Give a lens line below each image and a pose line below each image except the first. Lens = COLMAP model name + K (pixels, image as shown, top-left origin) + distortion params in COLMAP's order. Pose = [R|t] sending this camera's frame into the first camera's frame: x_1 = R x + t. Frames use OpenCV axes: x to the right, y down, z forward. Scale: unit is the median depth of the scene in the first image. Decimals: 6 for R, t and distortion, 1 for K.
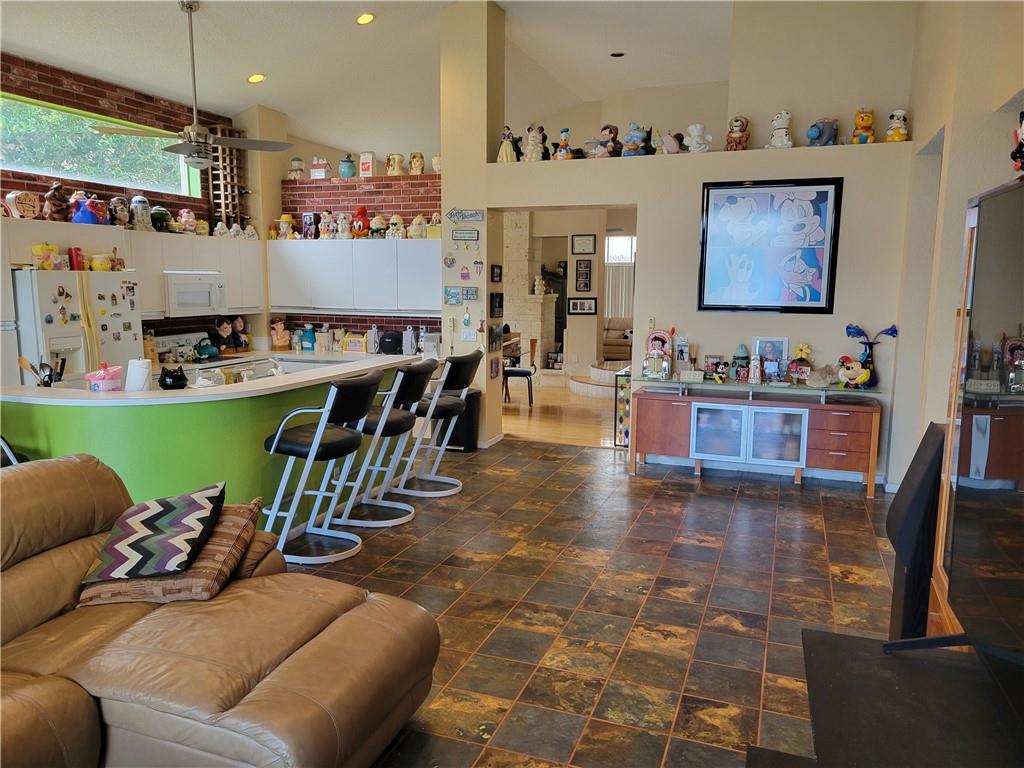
lens RADIAL K [[765.9, 0, 511.2], [0, 765.9, 388.8], [0, 0, 1]] dist [0.034936, -0.031690]
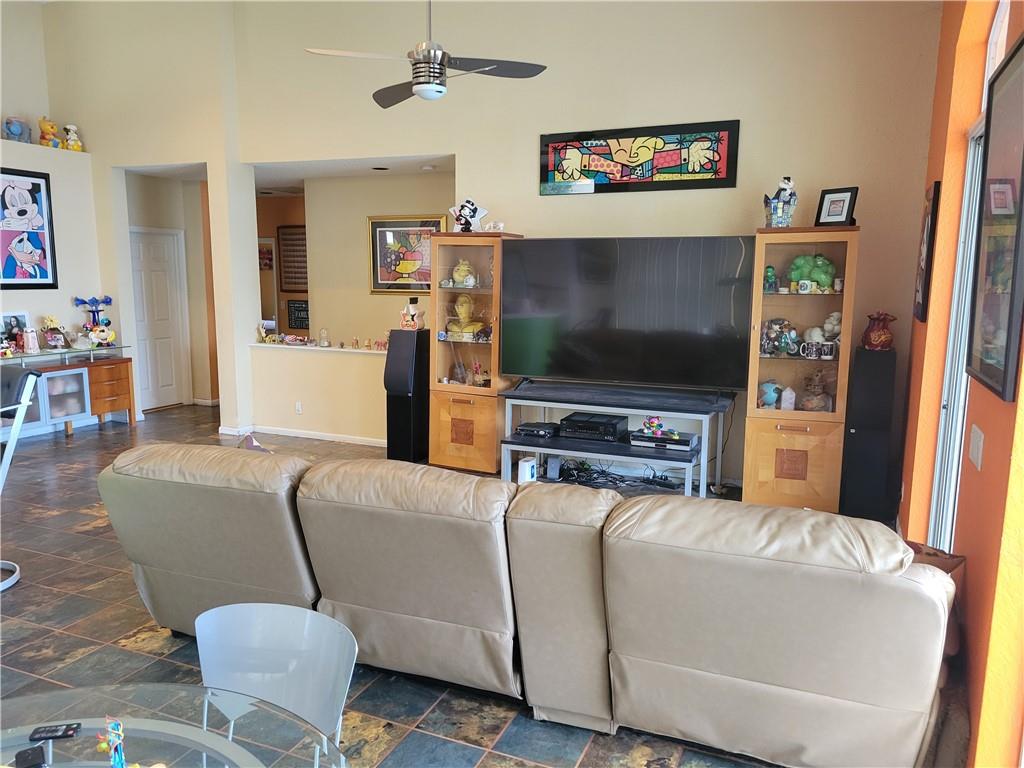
lens RADIAL K [[765.9, 0, 512.6], [0, 765.9, 387.1], [0, 0, 1]] dist [0.034936, -0.031690]
pose [[0.042306, -0.155933, 0.986861, -0.789706], [0.132670, 0.979875, 0.149142, -0.035447], [-0.990257, 0.124617, 0.062142, 0.266869]]
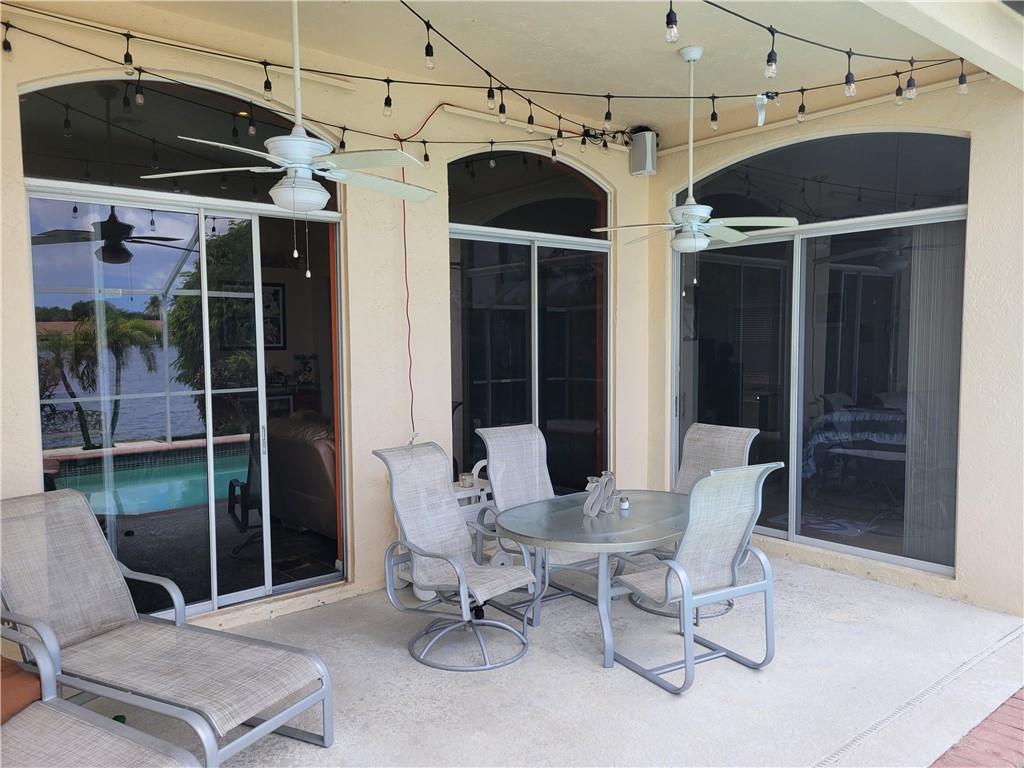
lens RADIAL K [[765.9, 0, 510.8], [0, 765.9, 385.0], [0, 0, 1]] dist [0.034936, -0.031690]
pose [[0.489505, -0.072007, 0.869022, -1.110925], [0.138248, 0.990389, 0.004191, 0.071423], [-0.860972, 0.118089, 0.494755, -0.520615]]
